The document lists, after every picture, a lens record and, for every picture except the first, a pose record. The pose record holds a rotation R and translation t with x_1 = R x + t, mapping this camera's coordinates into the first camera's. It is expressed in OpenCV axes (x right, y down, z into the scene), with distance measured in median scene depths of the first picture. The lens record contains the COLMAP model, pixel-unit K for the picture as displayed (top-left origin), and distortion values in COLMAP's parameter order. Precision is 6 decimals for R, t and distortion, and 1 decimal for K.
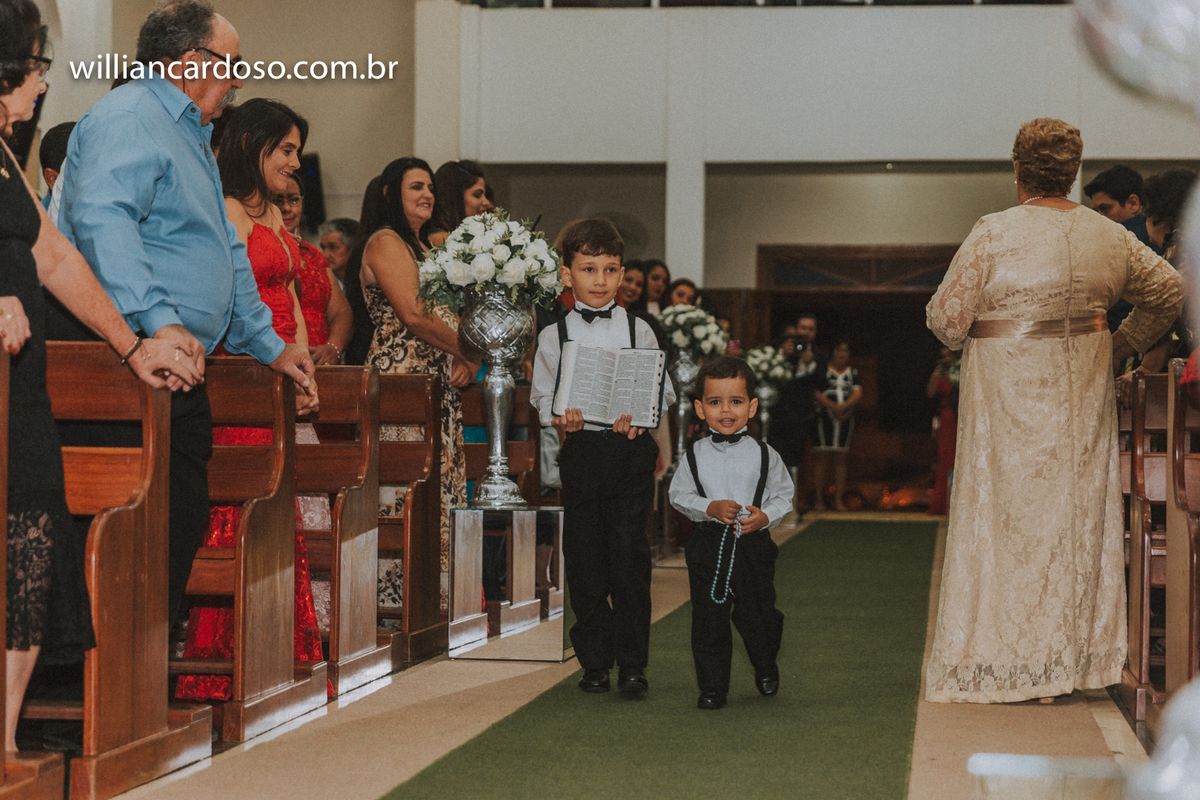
lens RADIAL K [[2301.3, 0, 610.2], [0, 2301.3, 406.2], [0, 0, 1]] dist [0.363029, 0.000000]
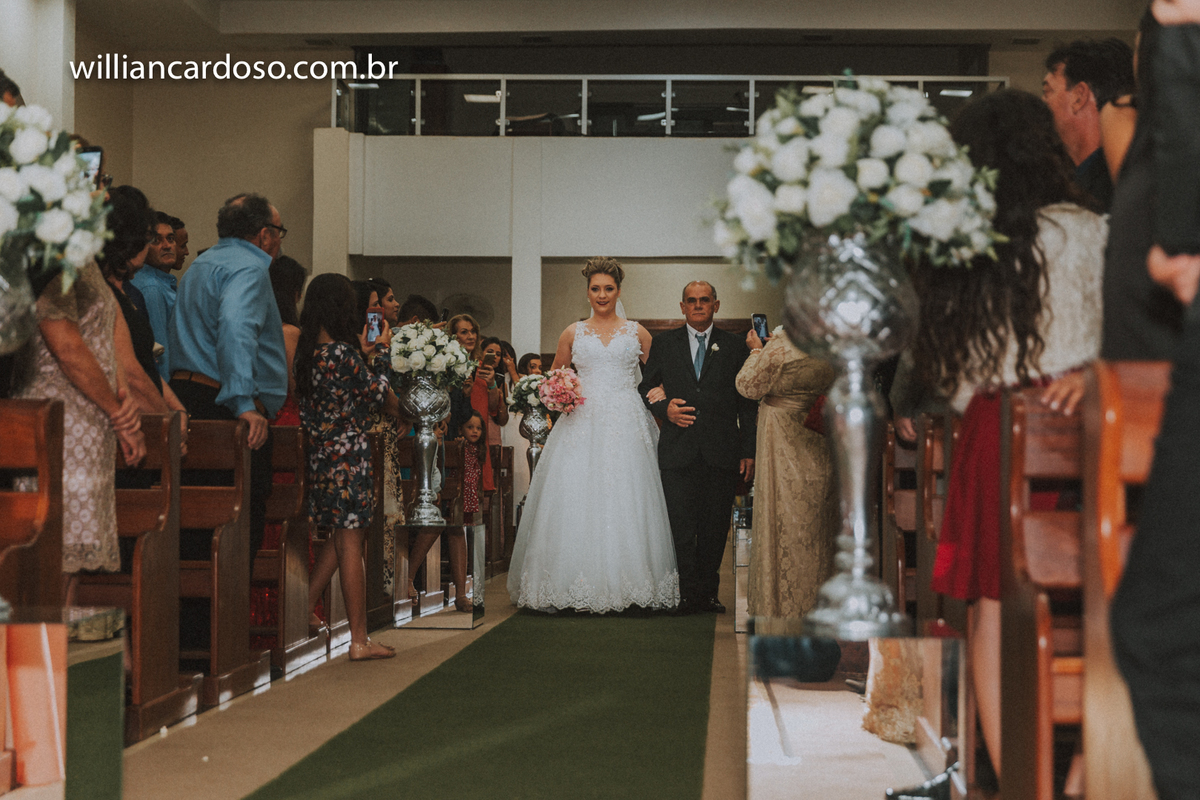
lens RADIAL K [[1996.0, 0, 598.9], [0, 1996.0, 393.2], [0, 0, 1]] dist [0.650028, 0.000000]
pose [[0.996744, 0.000042, 0.080632, -0.042877], [0.001849, 0.999725, -0.023375, -0.009180], [-0.080611, 0.023448, 0.996470, -0.284217]]
